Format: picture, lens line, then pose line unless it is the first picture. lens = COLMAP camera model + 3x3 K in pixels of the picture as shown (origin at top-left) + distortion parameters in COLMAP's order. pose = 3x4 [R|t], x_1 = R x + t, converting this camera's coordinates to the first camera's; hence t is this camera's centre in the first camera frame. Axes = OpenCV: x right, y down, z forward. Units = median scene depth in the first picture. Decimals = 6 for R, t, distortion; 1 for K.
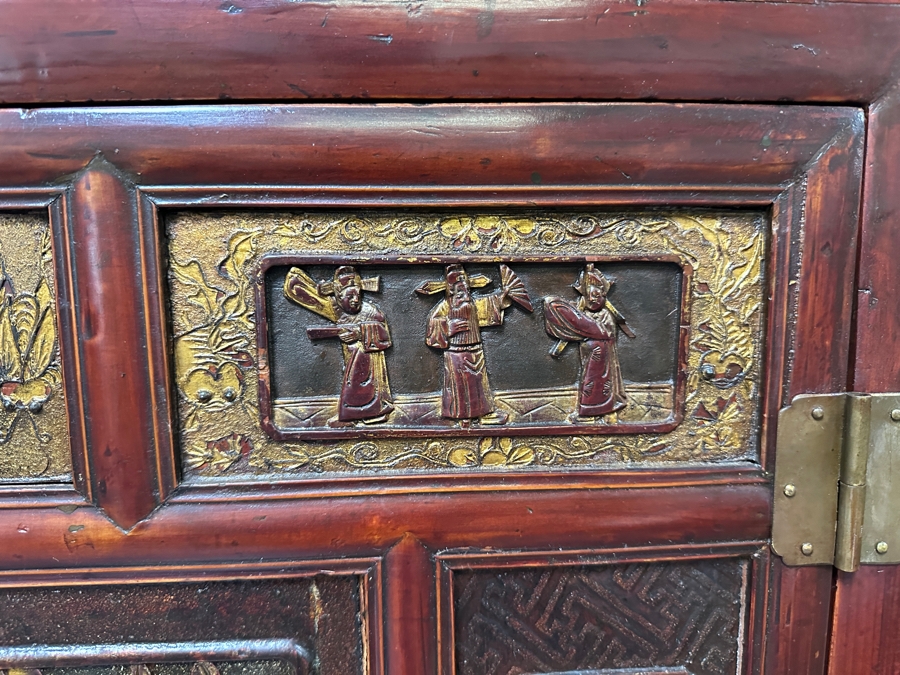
lens RADIAL K [[643.8, 0, 453.9], [0, 643.8, 333.5], [0, 0, 1]] dist [0.038733, -0.074023]
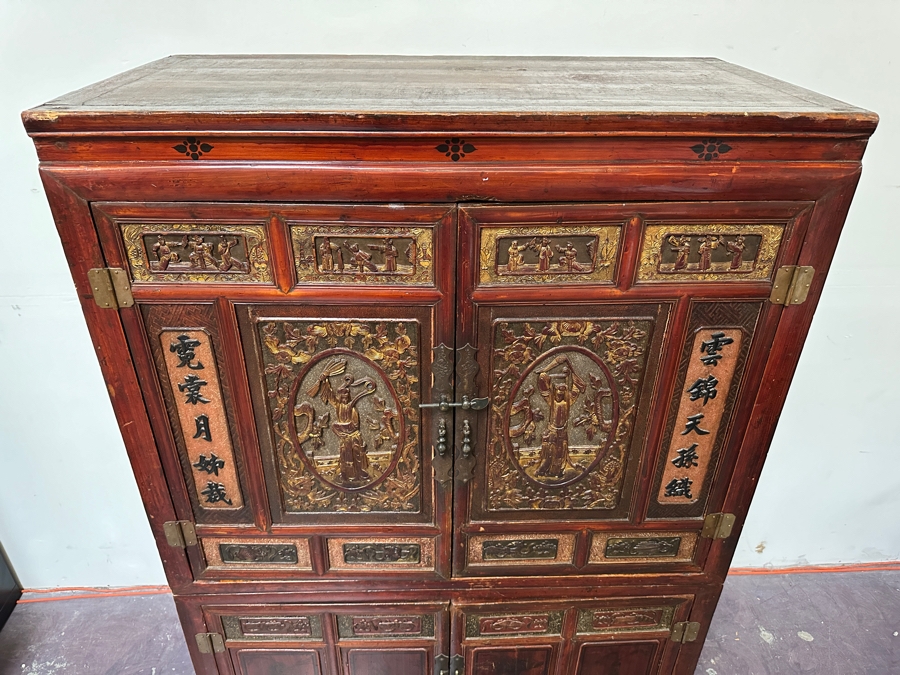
lens RADIAL K [[643.8, 0, 443.6], [0, 643.8, 330.9], [0, 0, 1]] dist [0.038733, -0.074023]
pose [[0.999683, 0.023663, -0.008594, -1.683932], [-0.018319, 0.917903, 0.396381, -1.178415], [0.017268, -0.396098, 0.918046, -3.171973]]
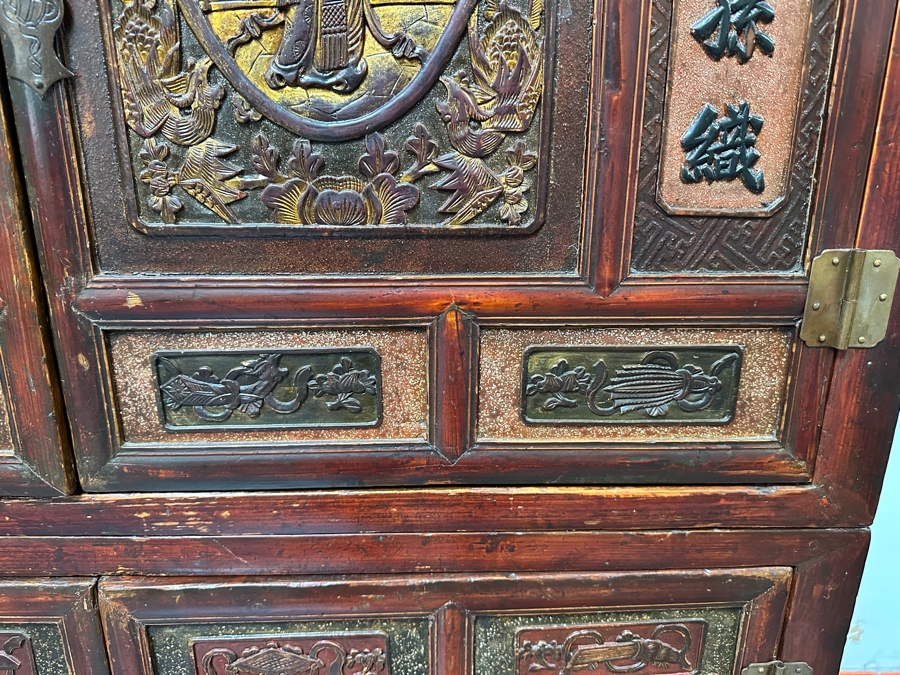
lens RADIAL K [[643.8, 0, 442.7], [0, 643.8, 326.3], [0, 0, 1]] dist [0.038733, -0.074023]
pose [[0.999647, 0.017568, -0.019914, -0.469458], [-0.013869, 0.984879, 0.172686, 2.284883], [0.022647, -0.172349, 0.984776, -0.570860]]
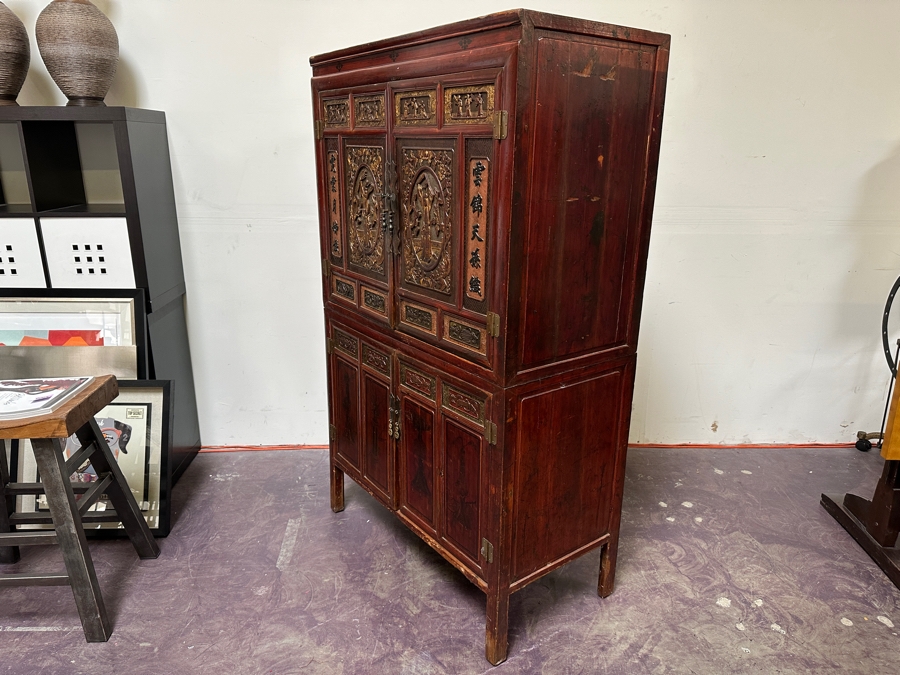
lens RADIAL K [[643.8, 0, 447.1], [0, 643.8, 366.6], [0, 0, 1]] dist [0.038733, -0.074023]
pose [[0.554727, 0.287233, -0.780881, 6.694880], [-0.107804, 0.955424, 0.274852, 0.885812], [0.825019, -0.068286, 0.560964, -3.654720]]
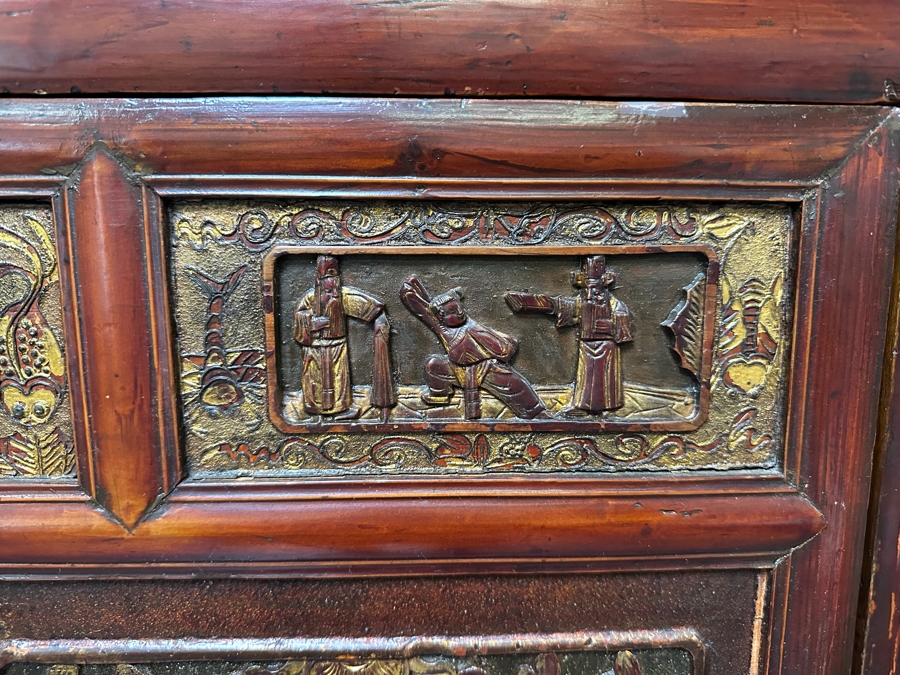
lens RADIAL K [[643.8, 0, 434.0], [0, 643.8, 340.9], [0, 0, 1]] dist [0.038733, -0.074023]
pose [[0.999955, 0.001789, 0.009295, -2.343903], [-0.001951, 0.999846, 0.017461, 0.033223], [-0.009262, -0.017478, 0.999804, -0.076904]]
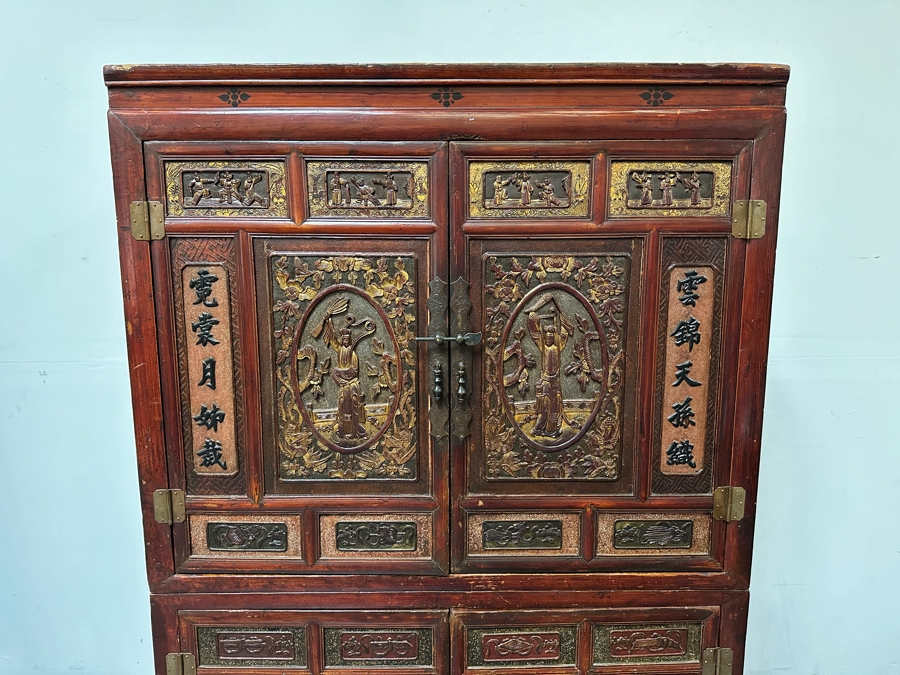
lens RADIAL K [[643.8, 0, 448.5], [0, 643.8, 336.1], [0, 0, 1]] dist [0.038733, -0.074023]
pose [[0.999176, 0.013448, -0.038291, -1.446884], [-0.011838, 0.999049, 0.041961, 0.949314], [0.038819, -0.041473, 0.998385, -4.013567]]
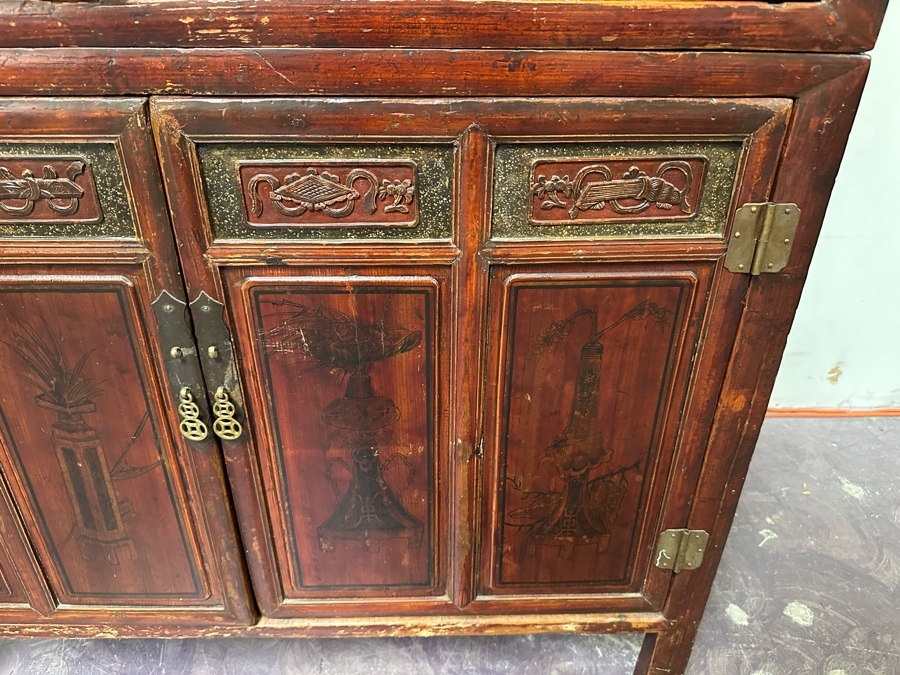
lens RADIAL K [[643.8, 0, 446.6], [0, 643.8, 337.0], [0, 0, 1]] dist [0.038733, -0.074023]
pose [[0.999248, 0.031715, -0.022312, -0.492494], [-0.020328, 0.918417, 0.395092, 3.324008], [0.033022, -0.394341, 0.918371, -1.059737]]
